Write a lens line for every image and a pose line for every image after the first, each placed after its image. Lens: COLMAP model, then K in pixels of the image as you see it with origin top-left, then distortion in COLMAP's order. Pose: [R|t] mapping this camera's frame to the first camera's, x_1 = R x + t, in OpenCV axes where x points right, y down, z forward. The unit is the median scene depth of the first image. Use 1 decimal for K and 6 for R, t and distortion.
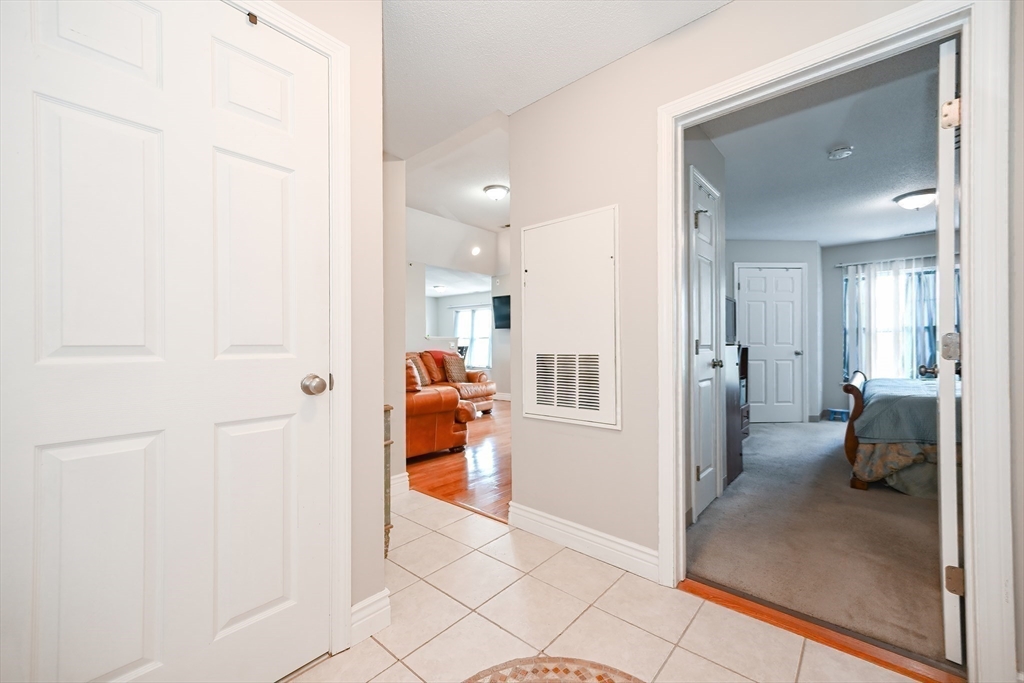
lens RADIAL K [[413.1, 0, 508.9], [0, 413.1, 342.6], [0, 0, 1]] dist [0.002074, 0.000180]
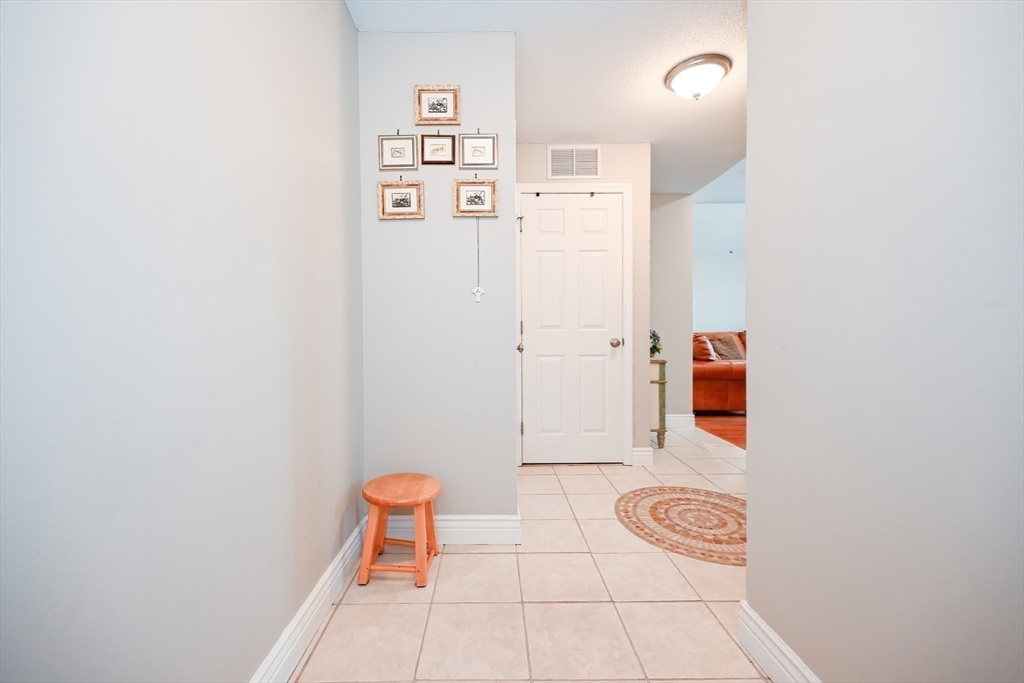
lens RADIAL K [[404.5, 0, 495.2], [0, 404.5, 337.1], [0, 0, 1]] dist [0.000905, 0.000049]
pose [[0.669817, 0.020304, -0.742248, 0.571518], [0.005344, 0.999468, 0.032162, -0.003582], [0.742507, -0.025509, 0.669353, -0.761780]]
